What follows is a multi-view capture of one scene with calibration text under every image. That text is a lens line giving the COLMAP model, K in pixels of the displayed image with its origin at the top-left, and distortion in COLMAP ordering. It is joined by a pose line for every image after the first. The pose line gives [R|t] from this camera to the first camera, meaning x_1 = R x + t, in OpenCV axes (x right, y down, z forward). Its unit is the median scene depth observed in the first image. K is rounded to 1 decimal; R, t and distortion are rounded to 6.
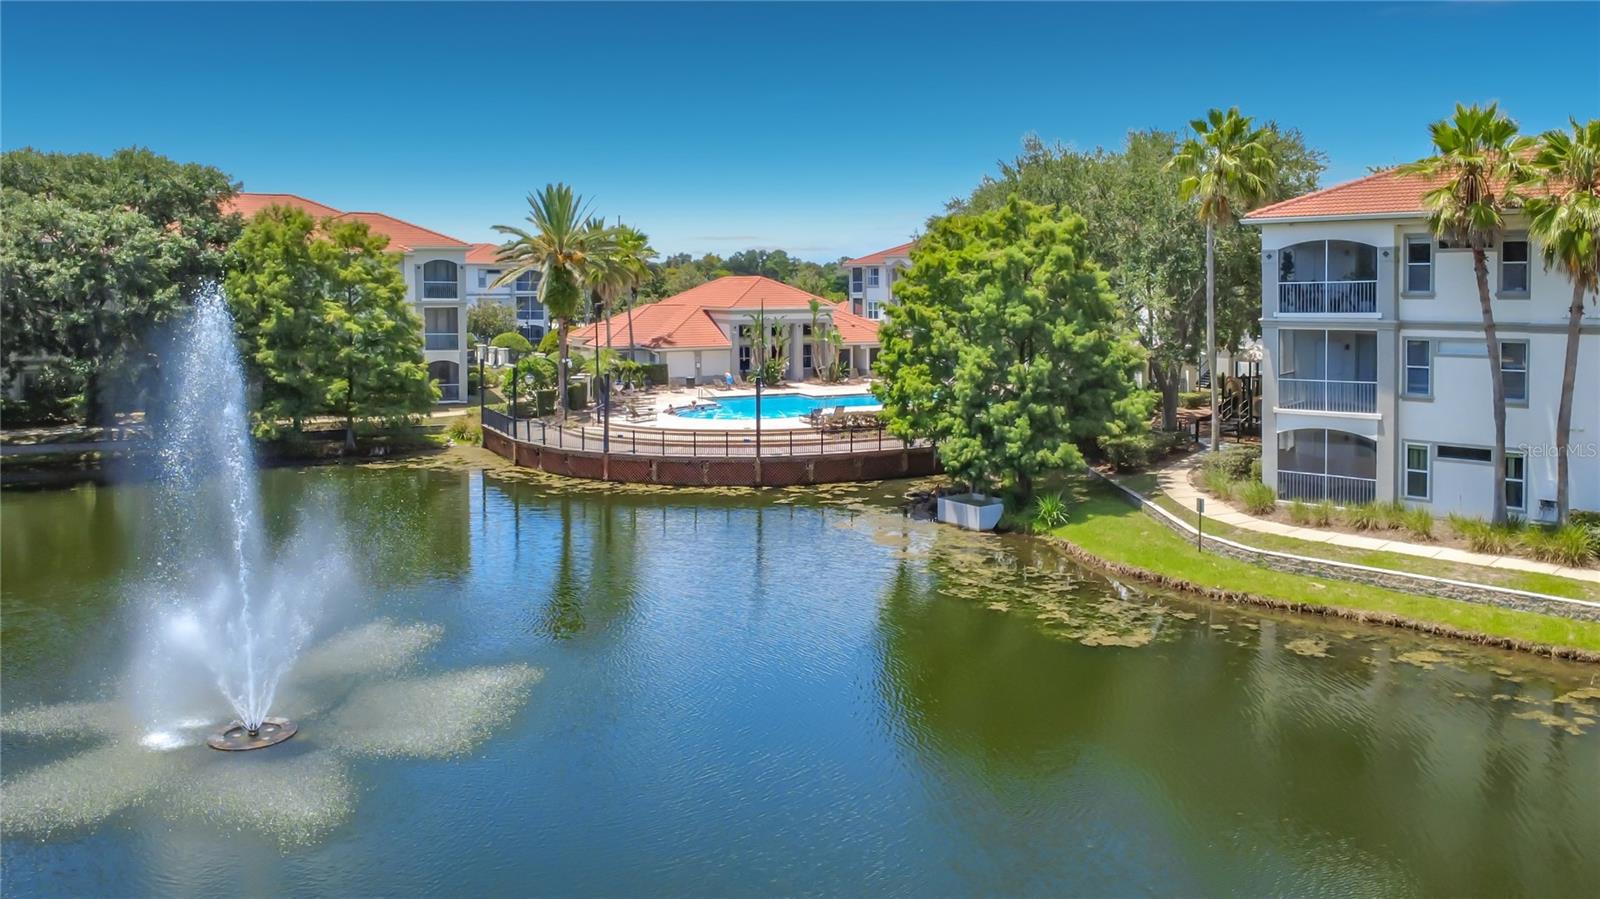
lens RADIAL K [[1254.6, 0, 800.0], [0, 1254.6, 449.5], [0, 0, 1]] dist [-0.022900, 0.005416]
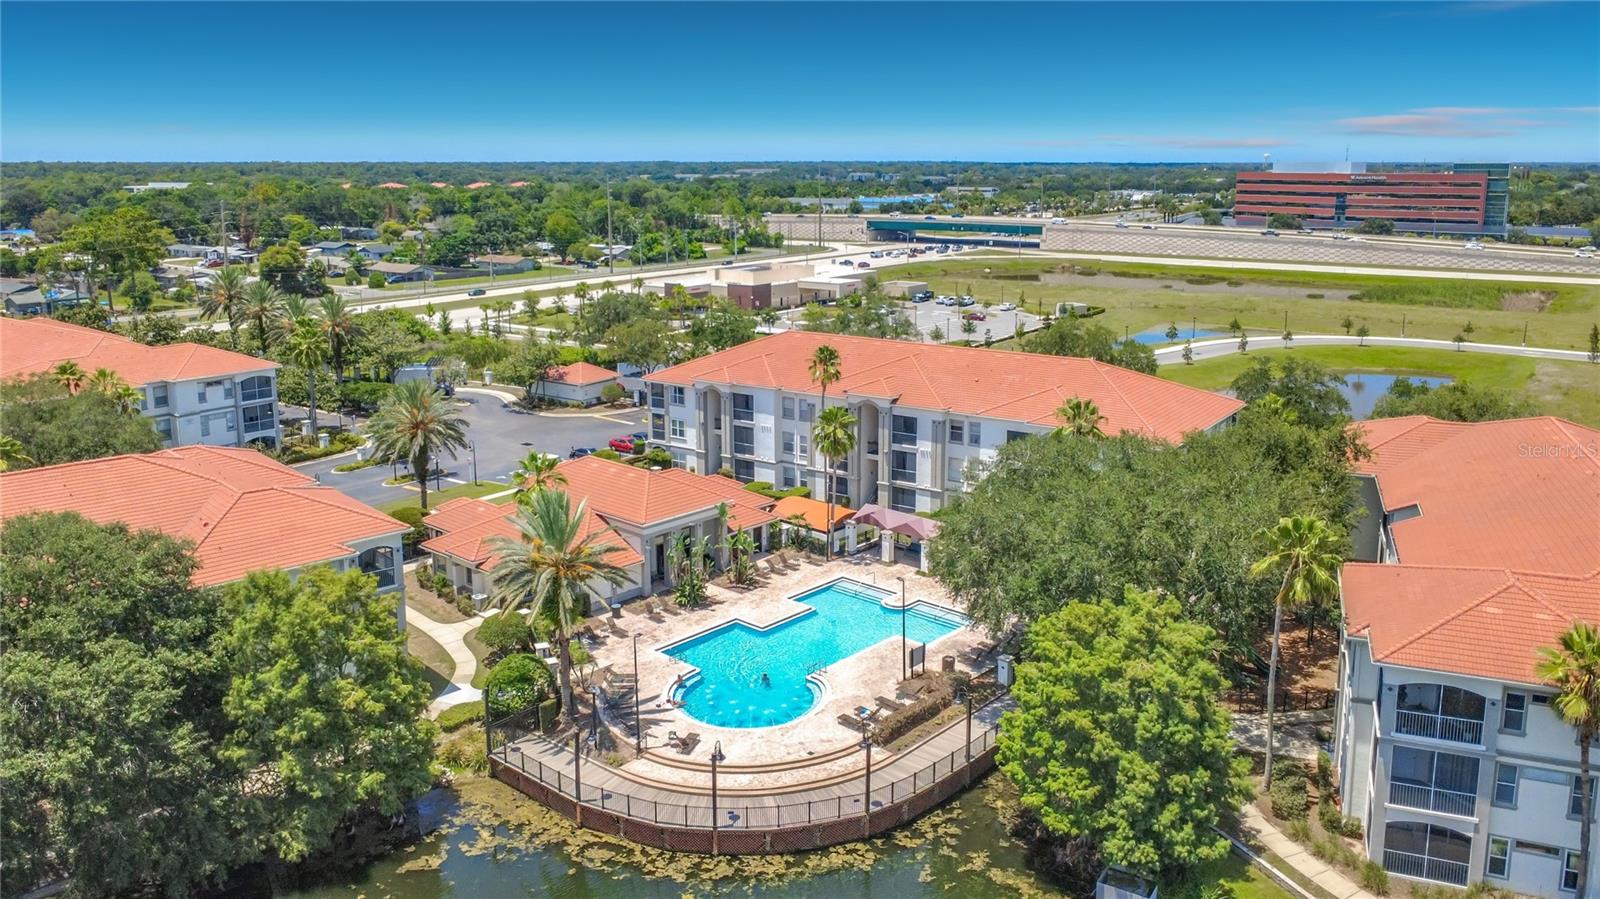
lens RADIAL K [[1254.6, 0, 800.0], [0, 1254.6, 449.5], [0, 0, 1]] dist [-0.022900, 0.005416]
pose [[0.917654, -0.082820, 0.388655, -0.559845], [0.032138, 0.990304, 0.135147, -0.527106], [-0.396079, -0.111527, 0.911418, 0.138945]]
